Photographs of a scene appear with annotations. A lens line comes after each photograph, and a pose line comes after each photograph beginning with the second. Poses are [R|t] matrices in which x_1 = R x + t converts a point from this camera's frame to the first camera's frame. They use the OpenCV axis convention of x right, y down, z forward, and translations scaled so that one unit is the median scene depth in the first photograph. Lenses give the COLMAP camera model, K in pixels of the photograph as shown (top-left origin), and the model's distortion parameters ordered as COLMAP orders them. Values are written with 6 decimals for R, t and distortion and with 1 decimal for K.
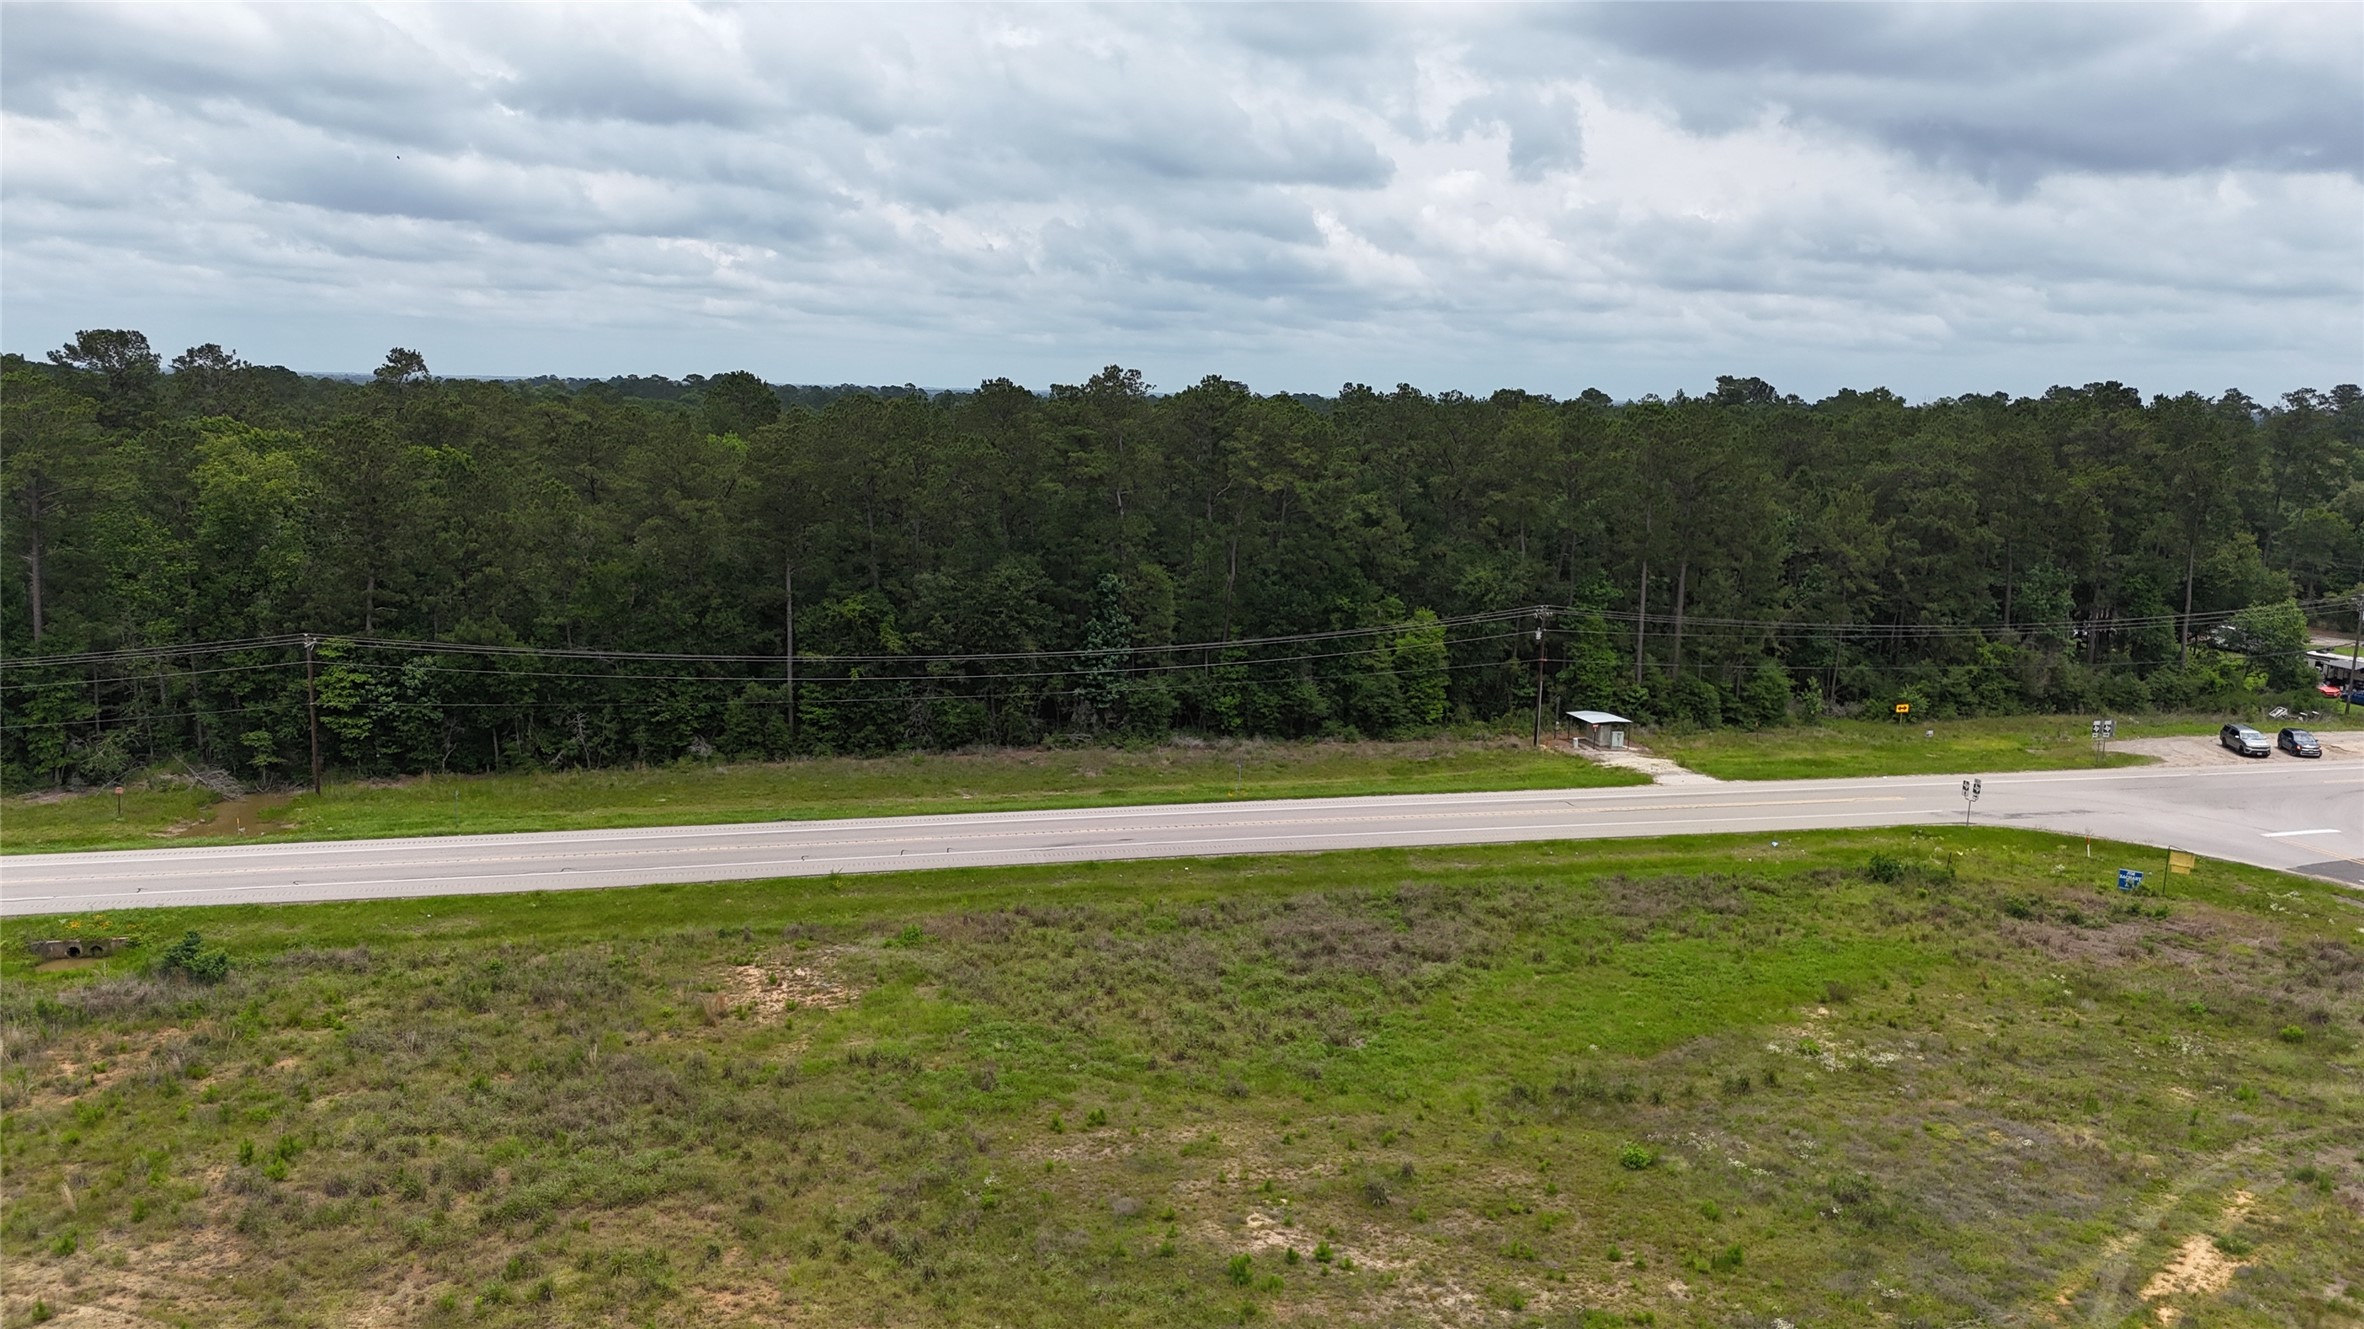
lens RADIAL K [[1738.7, 0, 1174.1], [0, 1738.7, 613.5], [0, 0, 1]] dist [0.076653, -0.065877]
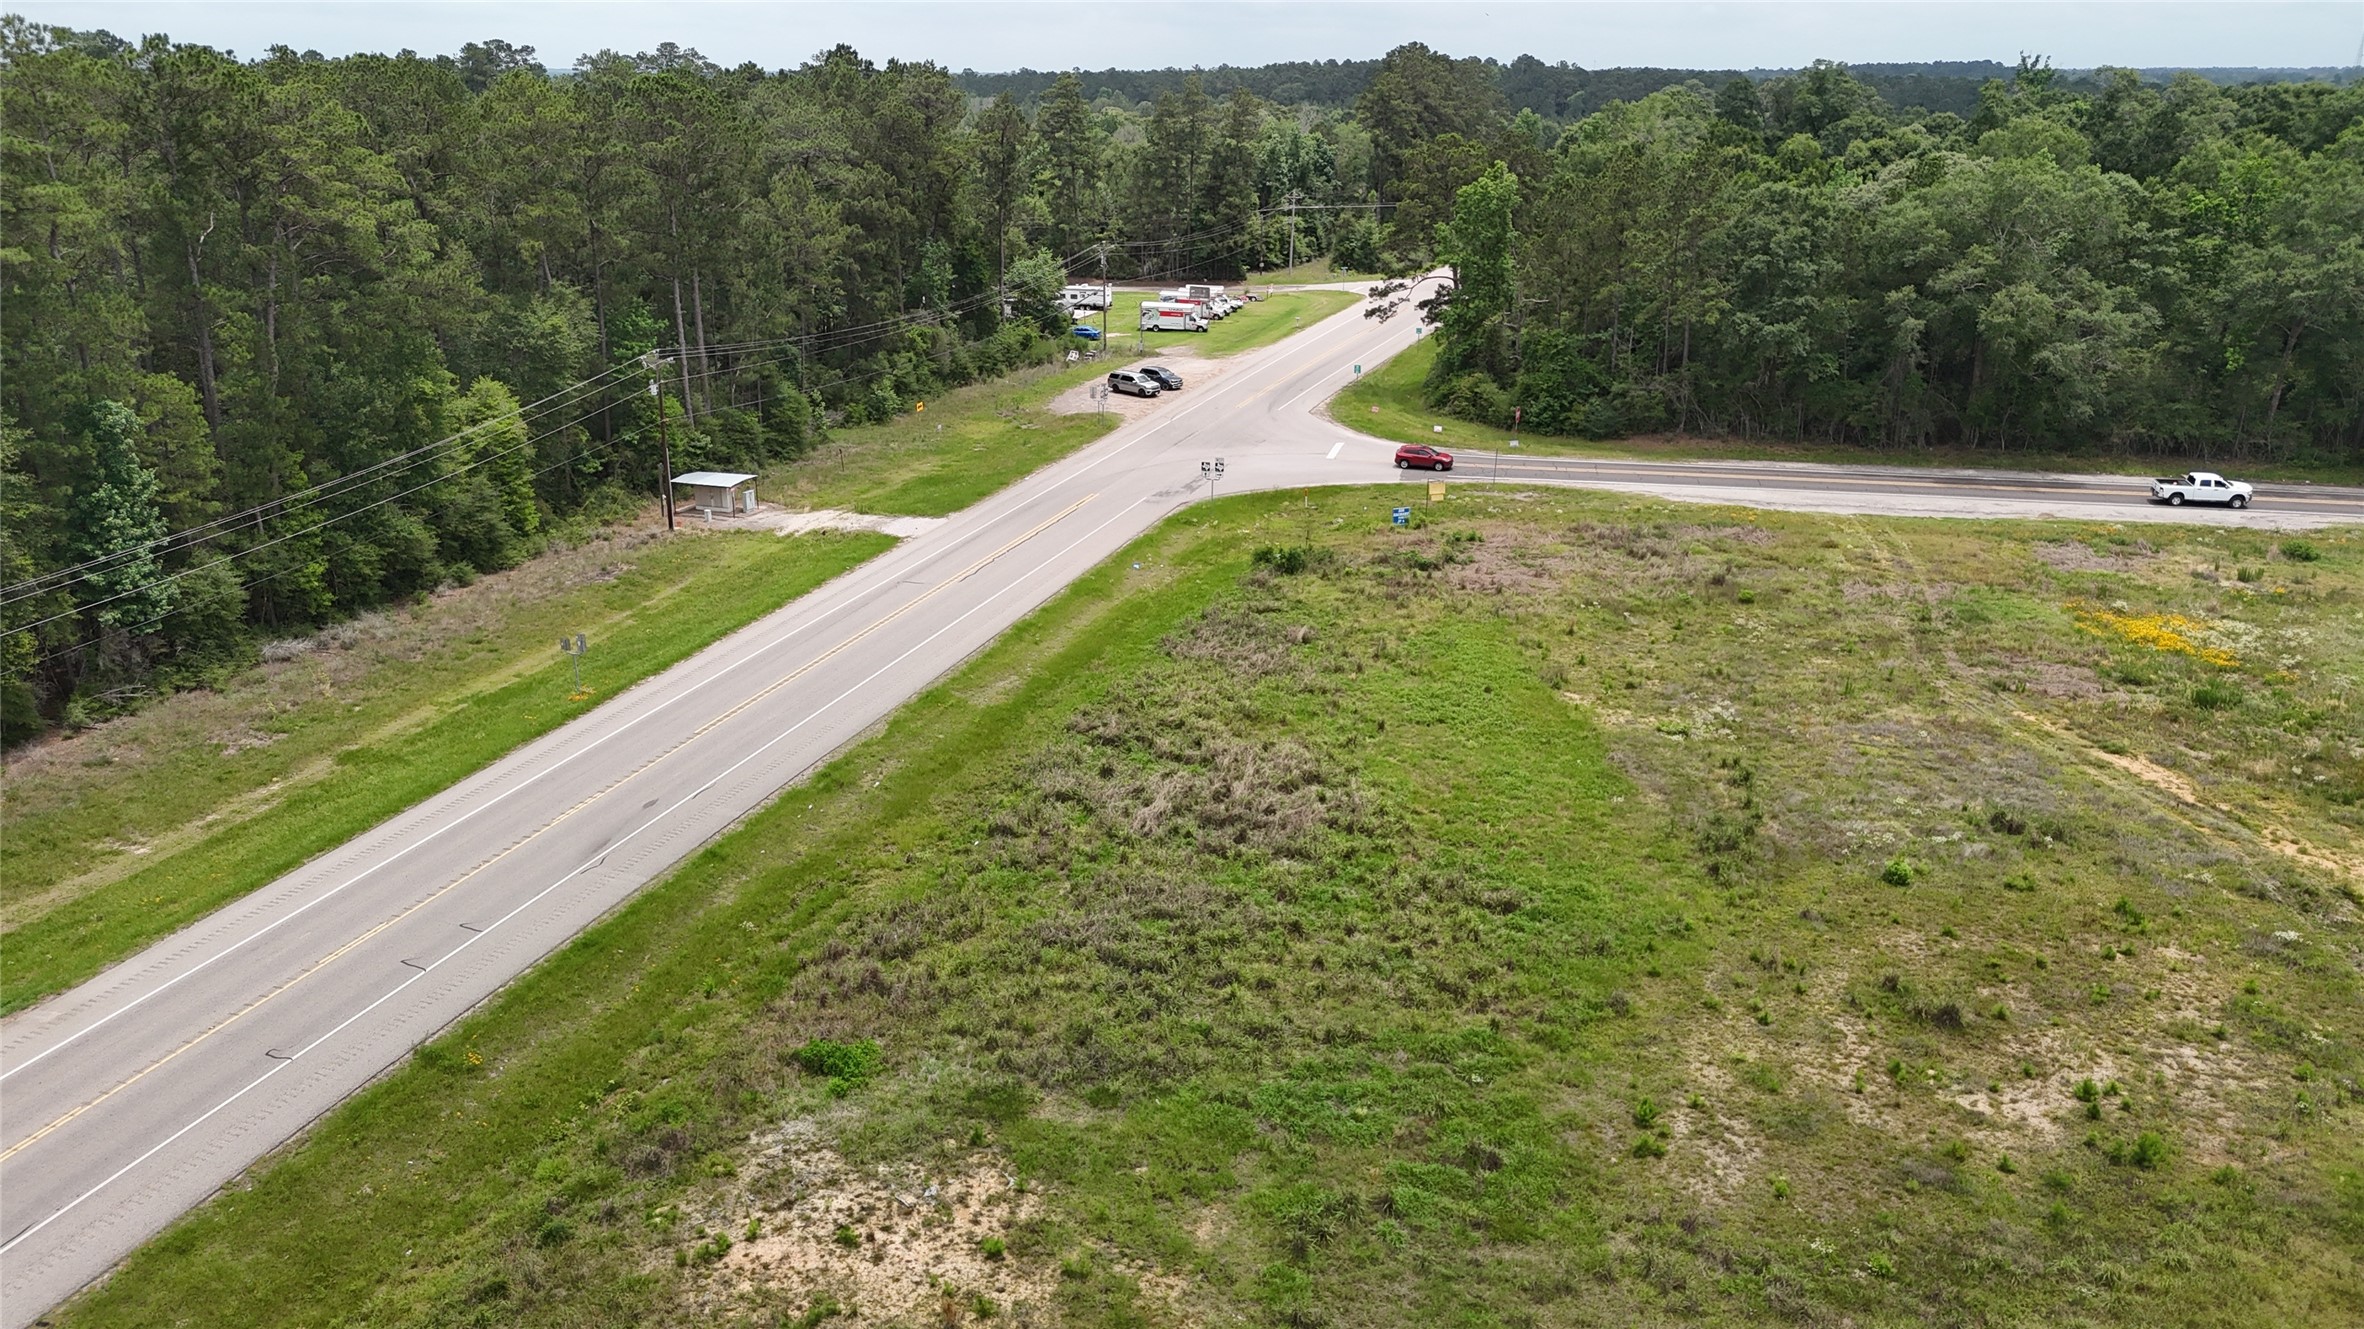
lens RADIAL K [[1738.7, 0, 1176.0], [0, 1738.7, 680.7], [0, 0, 1]] dist [0.076653, -0.065877]
pose [[0.523494, -0.296089, 0.798928, -0.334474], [0.114611, 0.953625, 0.278322, -0.055358], [-0.844286, -0.054134, 0.533152, 0.383630]]
